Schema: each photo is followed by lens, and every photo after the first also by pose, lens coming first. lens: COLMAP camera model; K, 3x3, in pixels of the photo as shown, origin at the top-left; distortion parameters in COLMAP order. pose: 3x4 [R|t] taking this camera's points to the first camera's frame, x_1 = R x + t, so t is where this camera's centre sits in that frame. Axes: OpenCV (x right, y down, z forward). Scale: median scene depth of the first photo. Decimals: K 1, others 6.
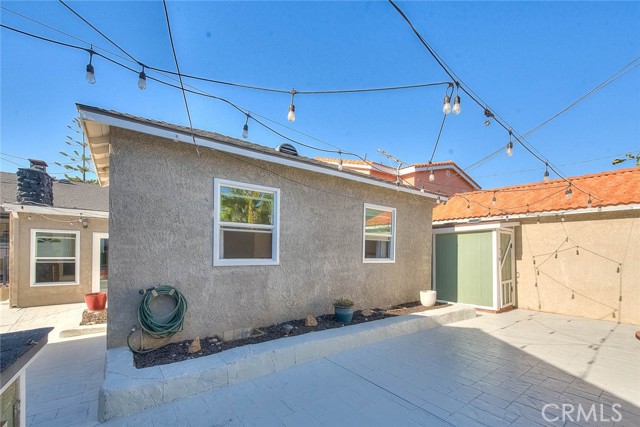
lens RADIAL K [[267.7, 0, 319.3], [0, 267.7, 249.7], [0, 0, 1]] dist [0.000161, -0.000099]
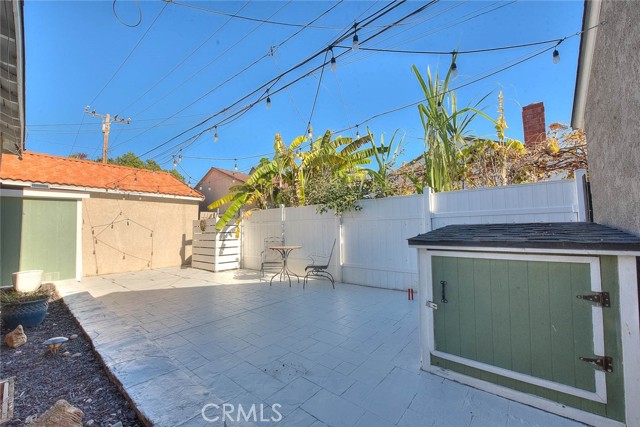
lens RADIAL K [[249.1, 0, 320.0], [0, 249.1, 213.5], [0, 0, 1]] dist [0.000018, -0.000071]
pose [[-0.240719, 0.056380, 0.968956, -0.612492], [-0.002030, 0.998280, -0.058590, 0.039000], [-0.970593, -0.016071, -0.240191, 0.469769]]
